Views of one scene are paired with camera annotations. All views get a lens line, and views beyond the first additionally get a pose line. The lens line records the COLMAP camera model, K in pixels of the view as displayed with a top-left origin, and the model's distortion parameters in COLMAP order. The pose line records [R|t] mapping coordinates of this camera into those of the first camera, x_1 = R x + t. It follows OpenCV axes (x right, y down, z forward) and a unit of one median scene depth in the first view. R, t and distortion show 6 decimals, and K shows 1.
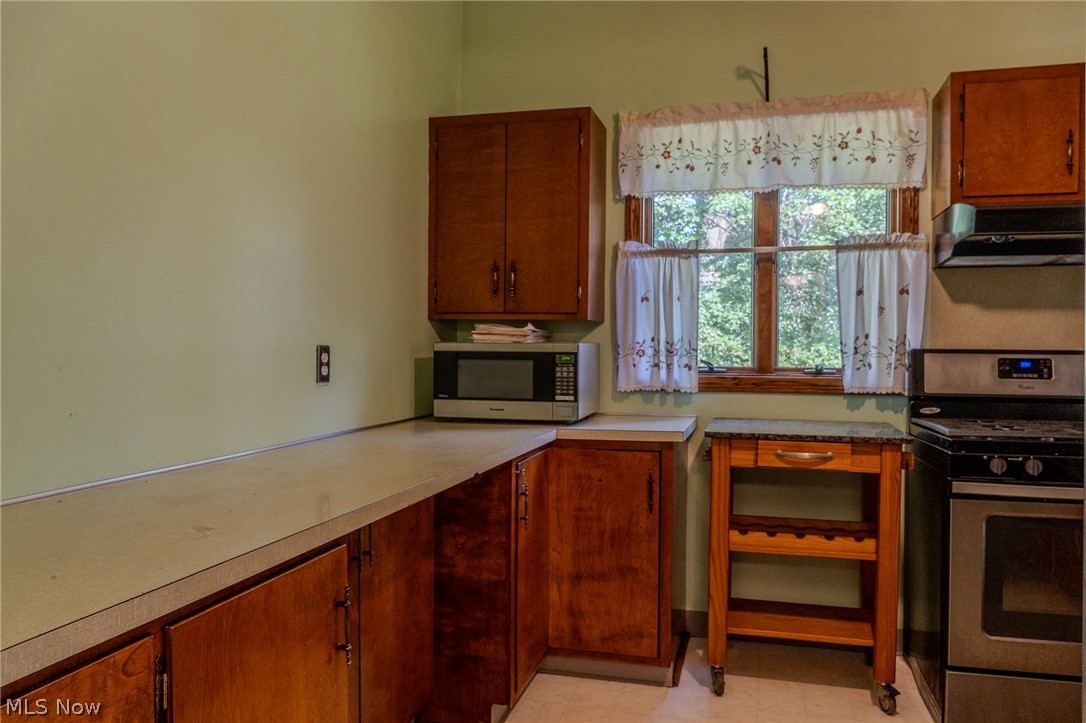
lens RADIAL K [[840.6, 0, 542.6], [0, 840.6, 362.0], [0, 0, 1]] dist [-0.000254, -0.000106]
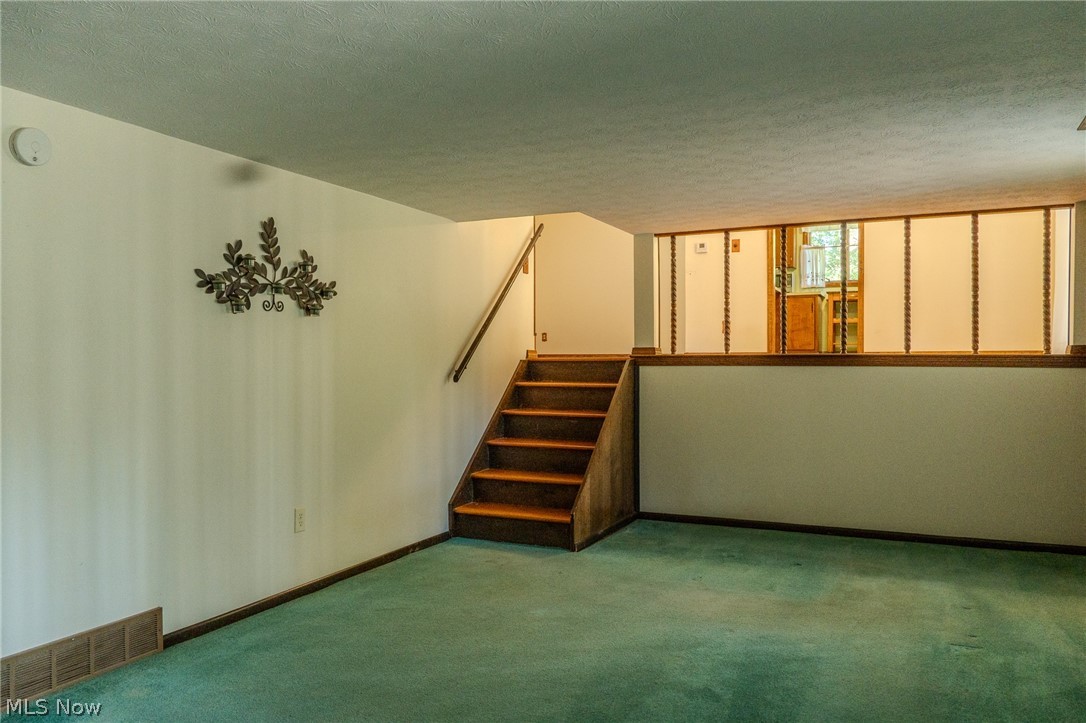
lens RADIAL K [[840.6, 0, 541.9], [0, 840.6, 361.0], [0, 0, 1]] dist [-0.000254, -0.000106]
pose [[0.986974, -0.008107, -0.160675, -0.414734], [0.005298, 0.999826, -0.017901, 0.394277], [0.160792, 0.016817, 0.986845, -2.605778]]
